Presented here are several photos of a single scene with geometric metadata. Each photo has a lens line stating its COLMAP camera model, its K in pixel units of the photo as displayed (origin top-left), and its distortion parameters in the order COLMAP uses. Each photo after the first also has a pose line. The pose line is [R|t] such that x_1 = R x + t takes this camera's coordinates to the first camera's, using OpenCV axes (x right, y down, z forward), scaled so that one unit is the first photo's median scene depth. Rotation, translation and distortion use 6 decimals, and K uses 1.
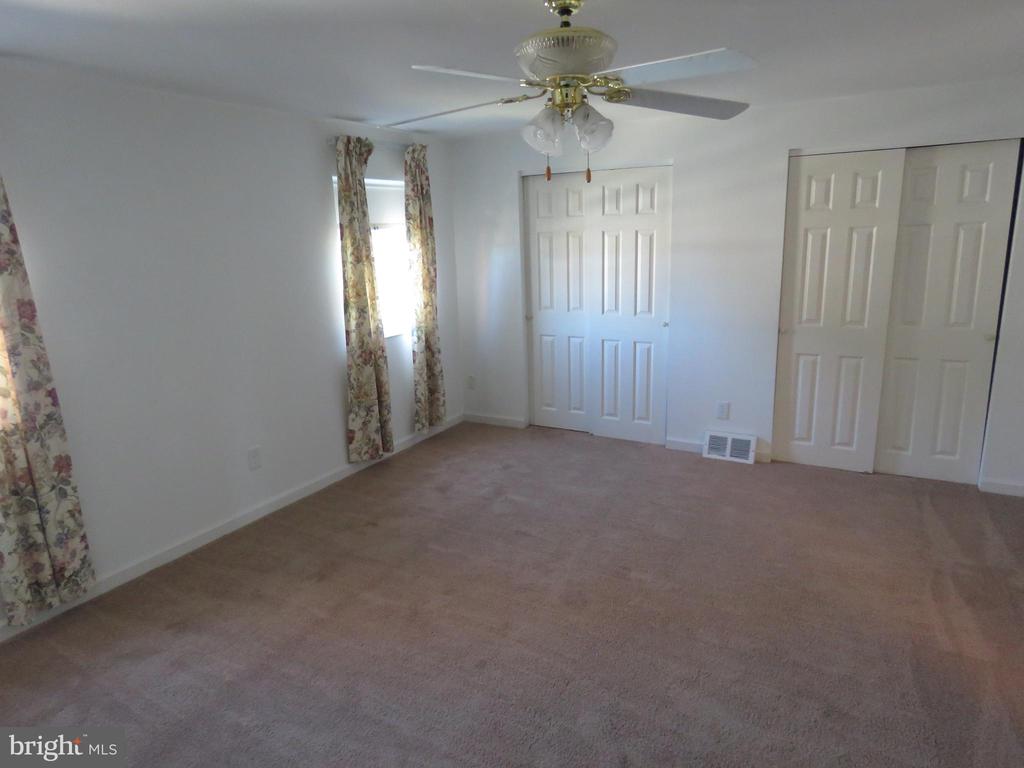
lens RADIAL K [[652.9, 0, 513.4], [0, 652.9, 382.2], [0, 0, 1]] dist [-0.004337, 0.001935]
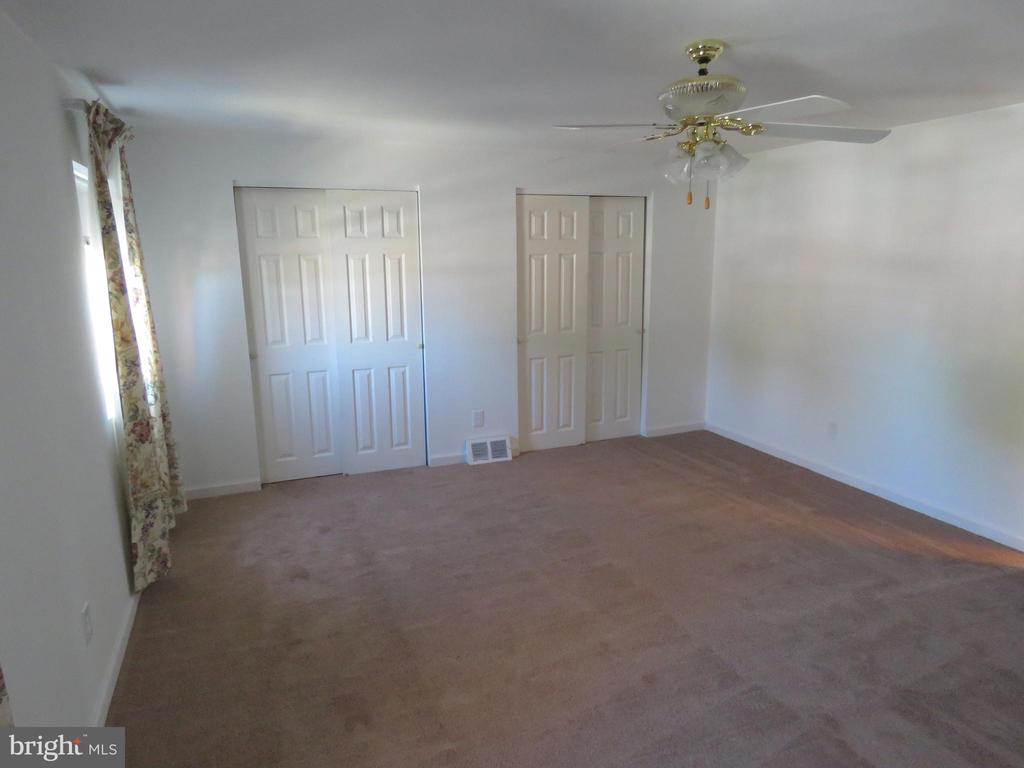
lens RADIAL K [[652.9, 0, 508.3], [0, 652.9, 383.7], [0, 0, 1]] dist [-0.004337, 0.001935]
pose [[0.622768, -0.134044, 0.770839, -0.489324], [0.168982, 0.985006, 0.034764, -0.044758], [-0.763940, 0.108608, 0.636081, 0.264309]]
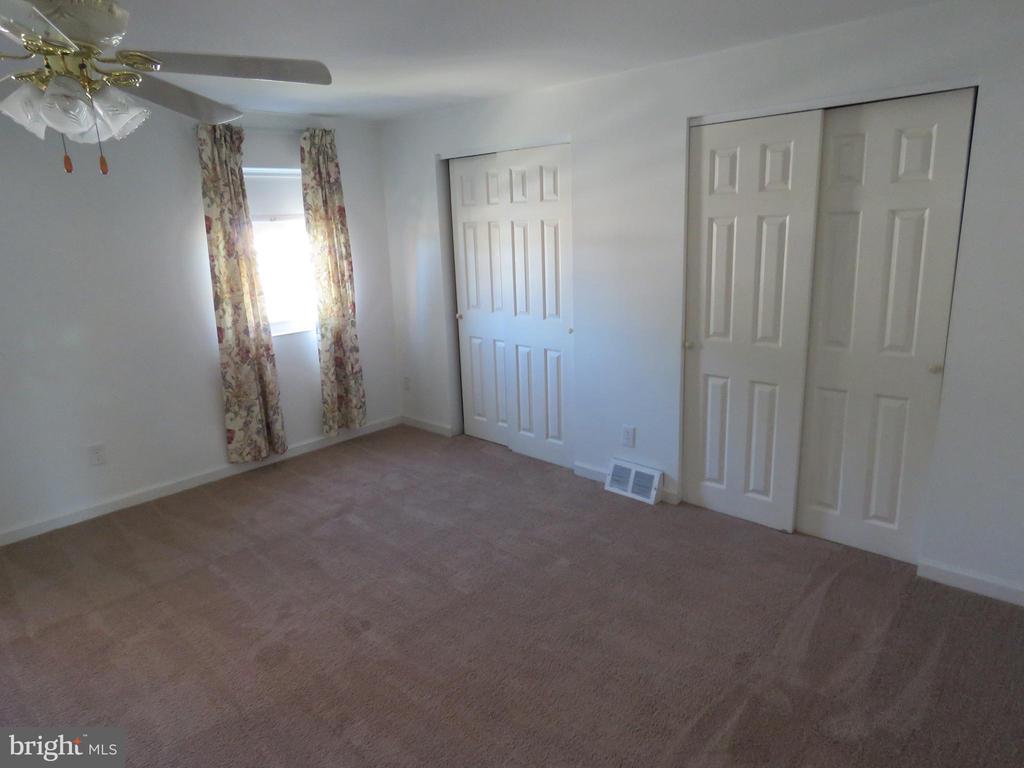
lens RADIAL K [[652.9, 0, 514.3], [0, 652.9, 383.5], [0, 0, 1]] dist [-0.004337, 0.001935]
pose [[0.970385, 0.052892, -0.235703, 0.377842], [-0.046727, 0.998406, 0.031666, -0.044791], [0.237002, -0.019714, 0.971309, 0.156780]]
